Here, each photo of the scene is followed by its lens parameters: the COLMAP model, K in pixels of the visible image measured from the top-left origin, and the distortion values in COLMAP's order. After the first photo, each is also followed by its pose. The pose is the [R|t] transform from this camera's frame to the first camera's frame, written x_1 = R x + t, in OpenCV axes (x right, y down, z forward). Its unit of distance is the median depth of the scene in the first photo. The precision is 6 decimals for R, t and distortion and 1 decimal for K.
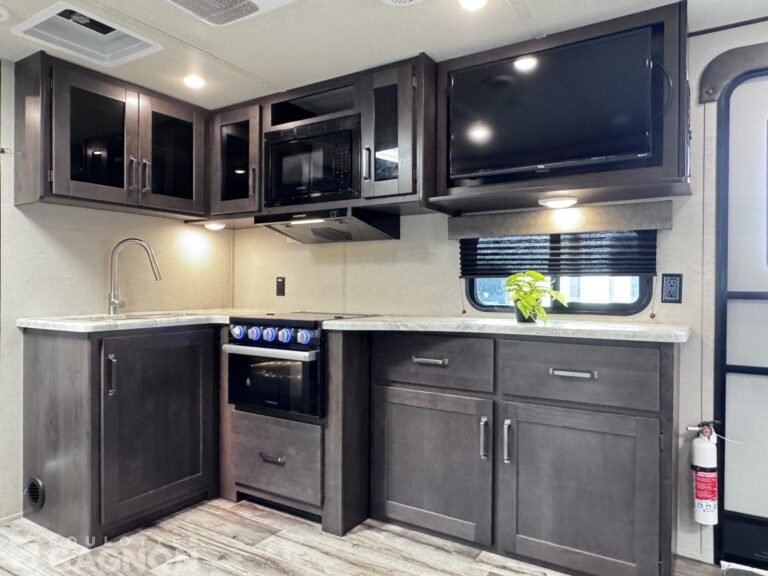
lens RADIAL K [[525.2, 0, 384.0], [0, 525.2, 288.0], [0, 0, 1]] dist [-0.005270, -0.001221]
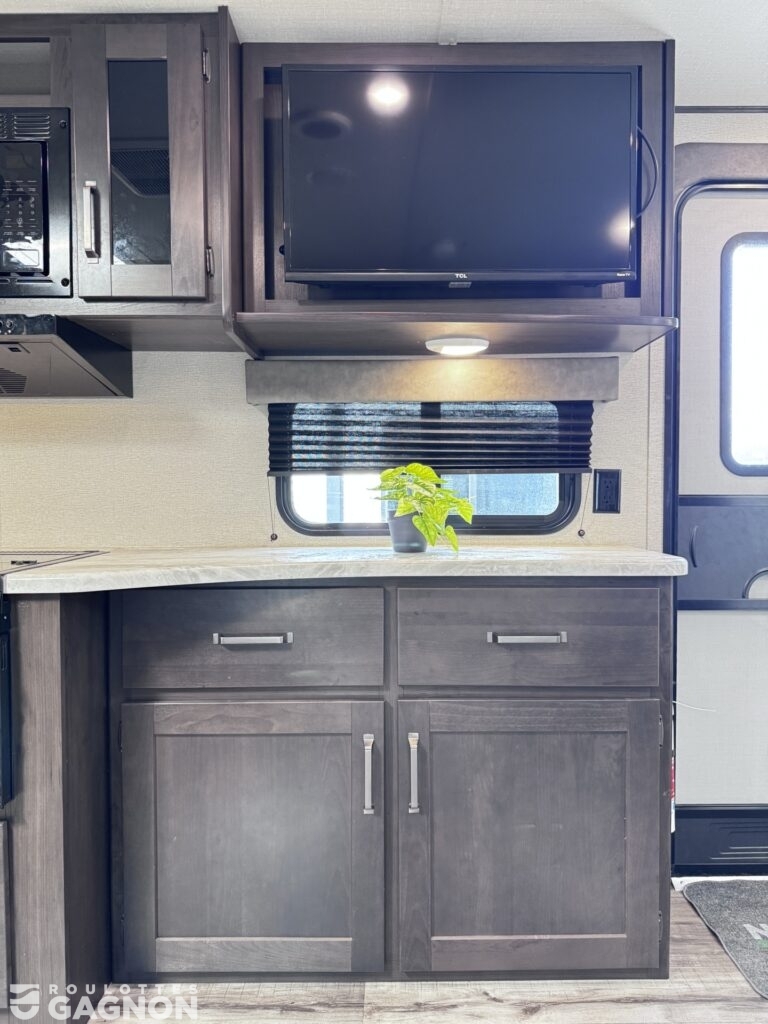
lens RADIAL K [[731.4, 0, 405.4], [0, 731.4, 512.0], [0, 0, 1]] dist [0.059816, -0.085625]
pose [[0.840669, -0.022518, 0.541081, -0.167448], [0.008851, 0.999573, 0.027847, -0.001194], [-0.541477, -0.018621, 0.840509, 0.335973]]
